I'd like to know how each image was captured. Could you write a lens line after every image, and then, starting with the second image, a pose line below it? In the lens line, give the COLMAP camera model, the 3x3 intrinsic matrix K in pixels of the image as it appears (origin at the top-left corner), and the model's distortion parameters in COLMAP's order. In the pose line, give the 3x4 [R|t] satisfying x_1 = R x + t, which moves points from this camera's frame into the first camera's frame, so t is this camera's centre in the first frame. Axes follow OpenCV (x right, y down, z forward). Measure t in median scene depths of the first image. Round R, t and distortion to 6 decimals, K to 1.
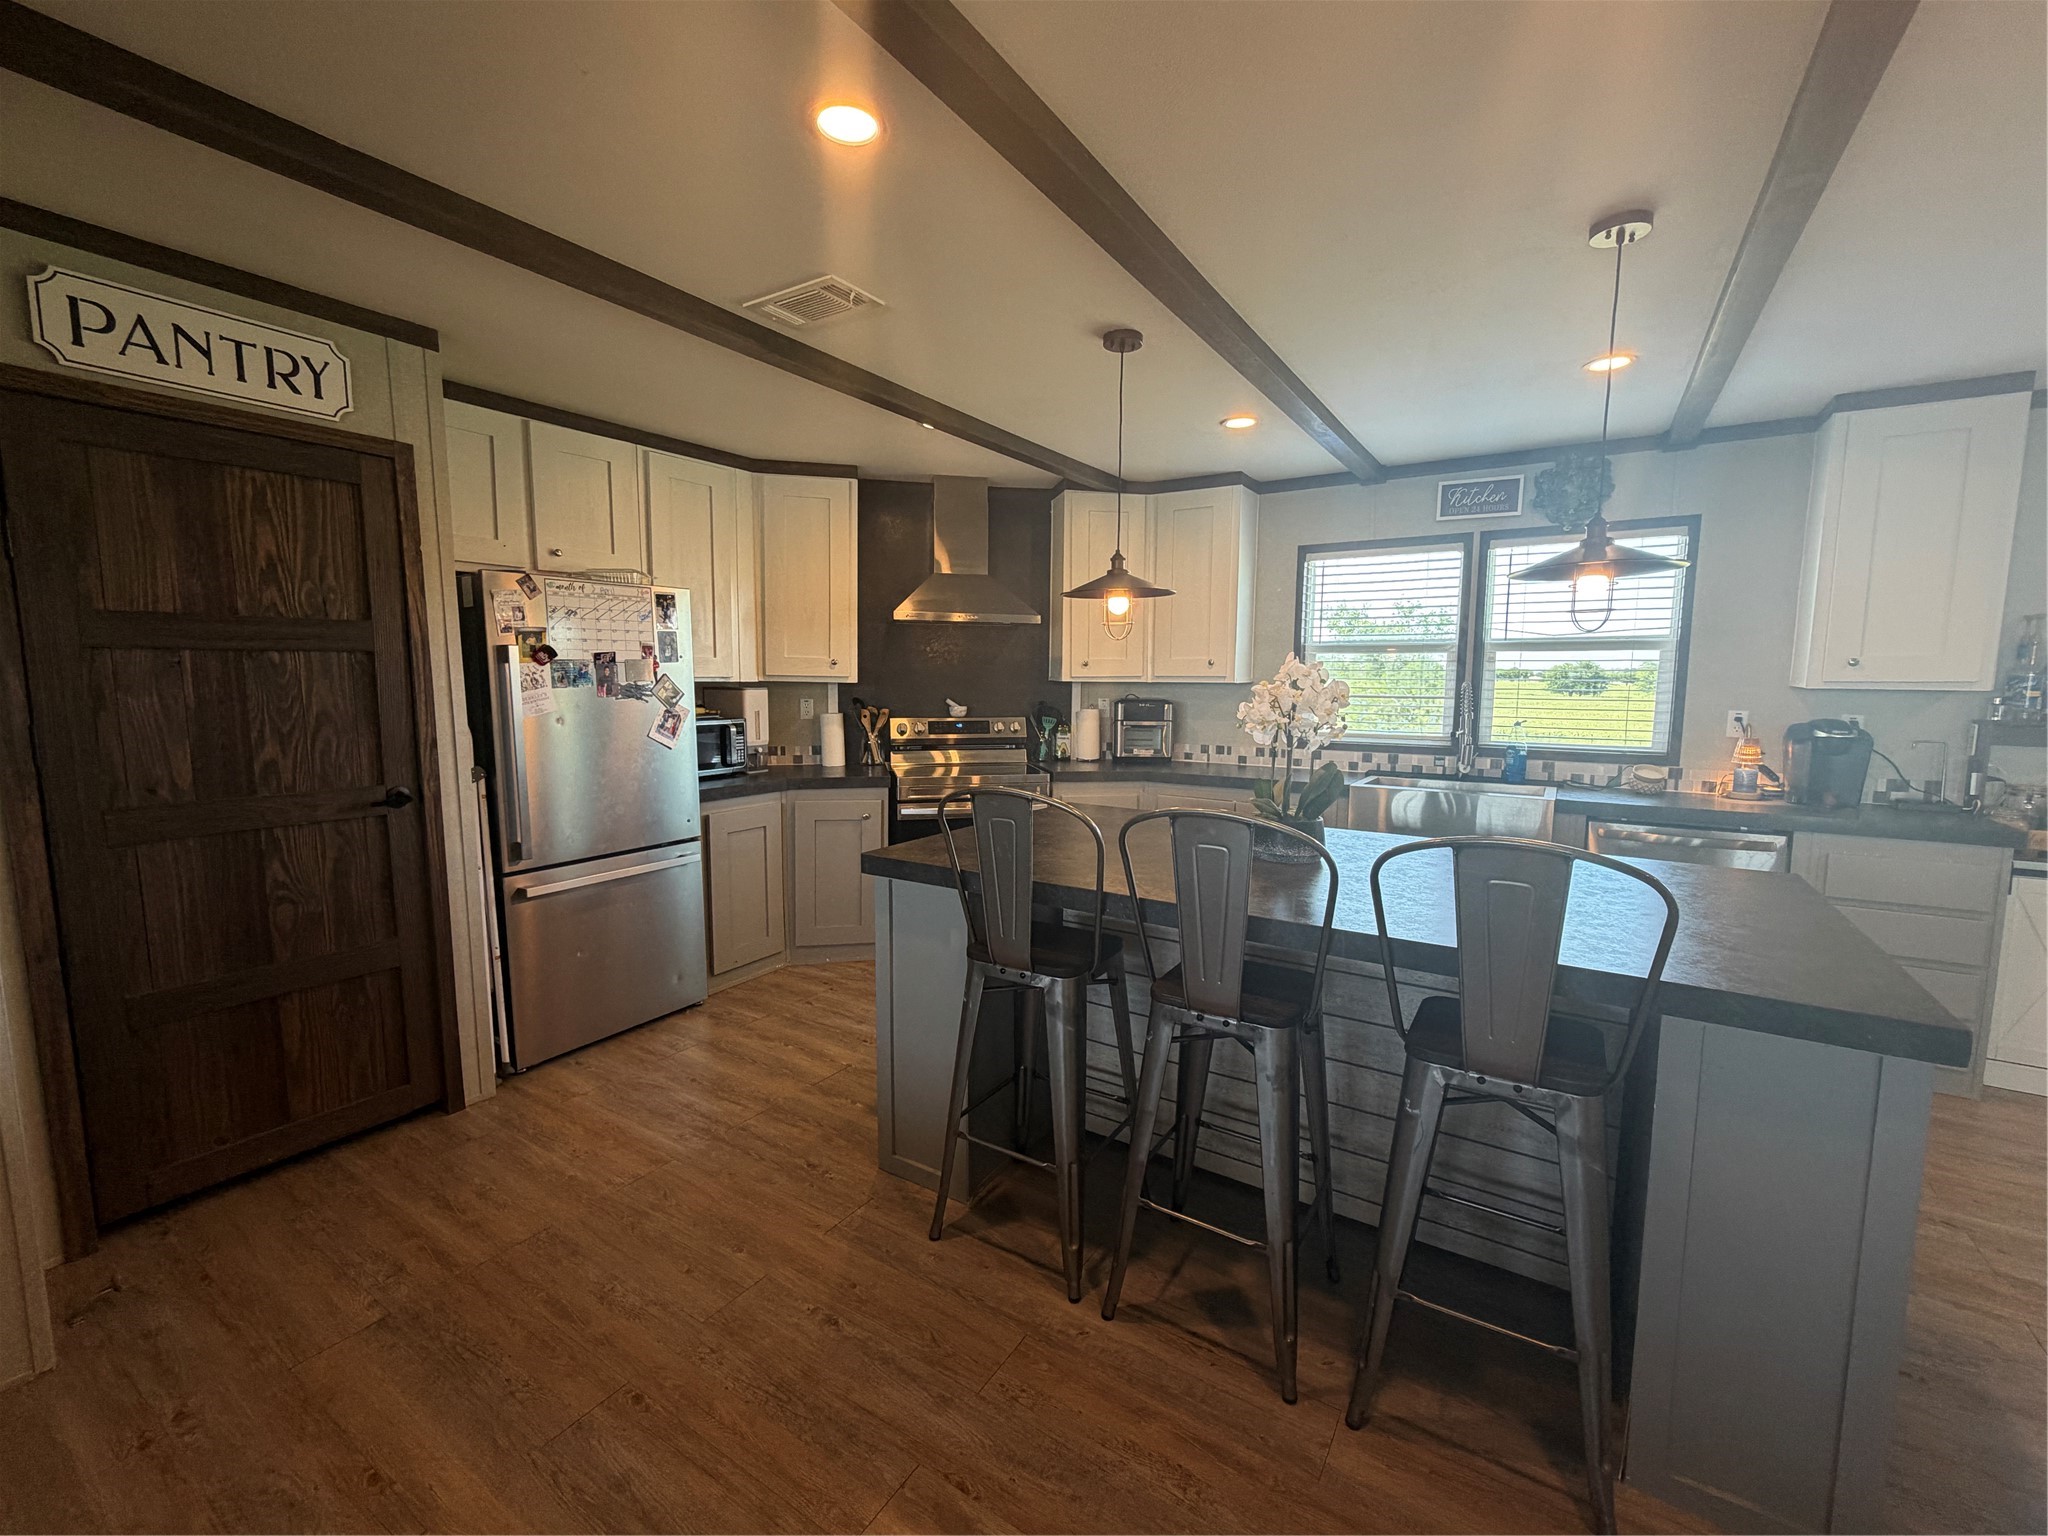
lens RADIAL K [[850.3, 0, 1026.1], [0, 850.3, 772.0], [0, 0, 1]] dist [-0.001034, -0.000427]
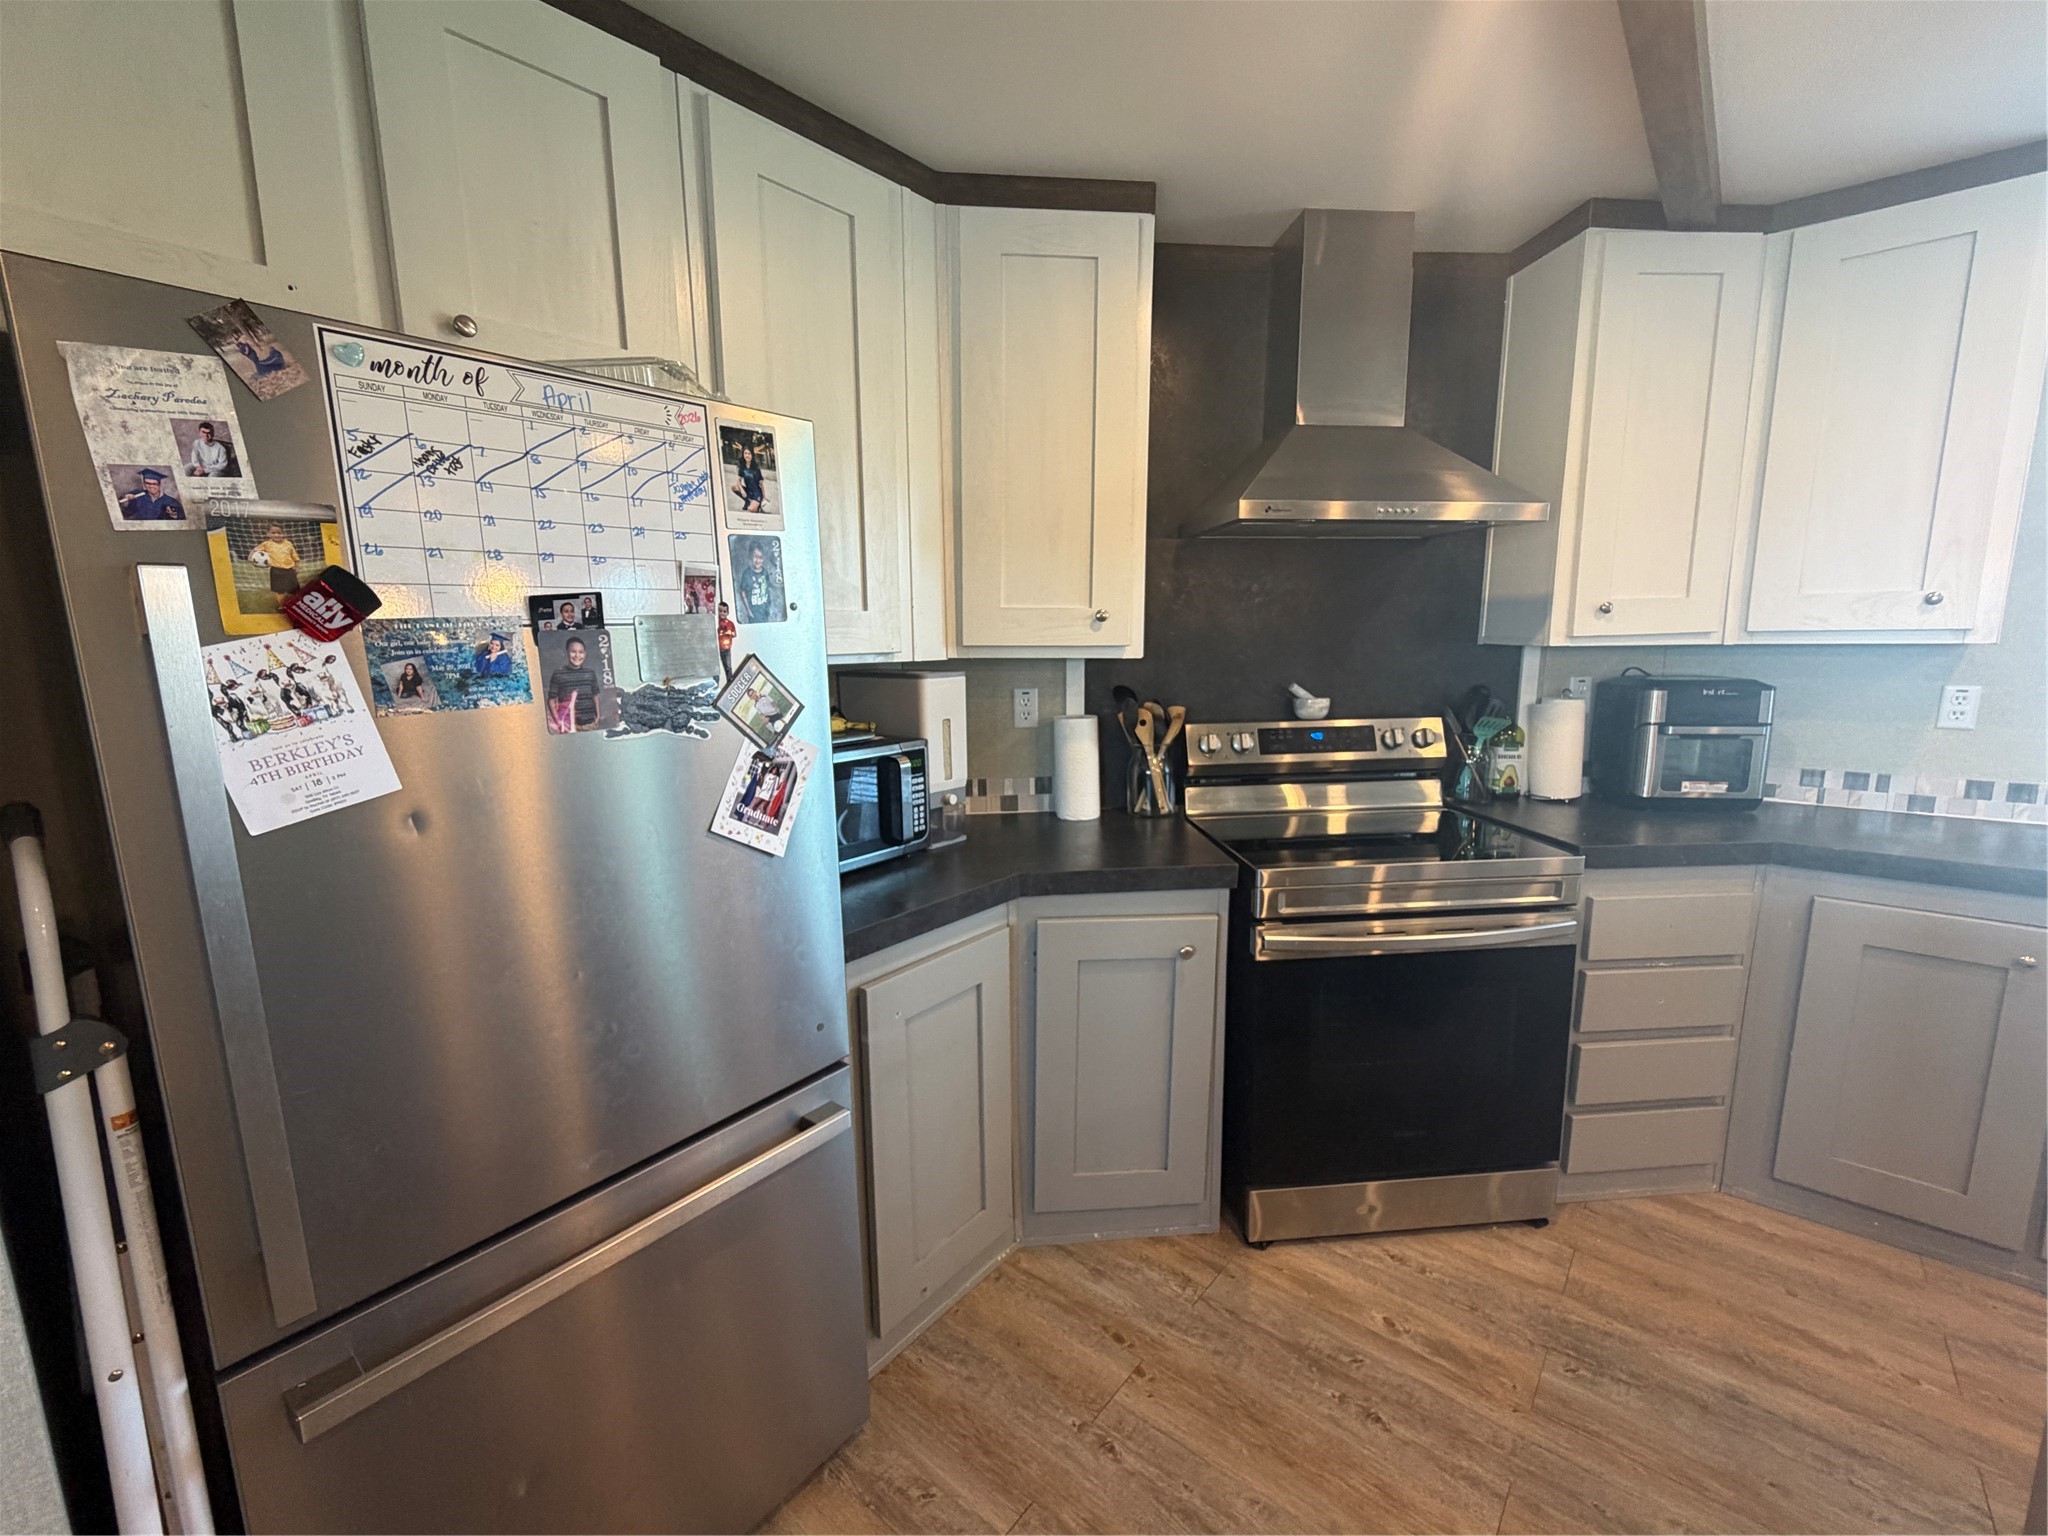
lens RADIAL K [[854.1, 0, 1025.8], [0, 854.1, 773.0], [0, 0, 1]] dist [-0.002062, -0.000296]
pose [[0.992080, -0.000112, -0.125609, -0.257462], [0.006295, 0.998787, 0.048828, -0.080164], [0.125452, -0.049232, 0.990877, 0.636995]]
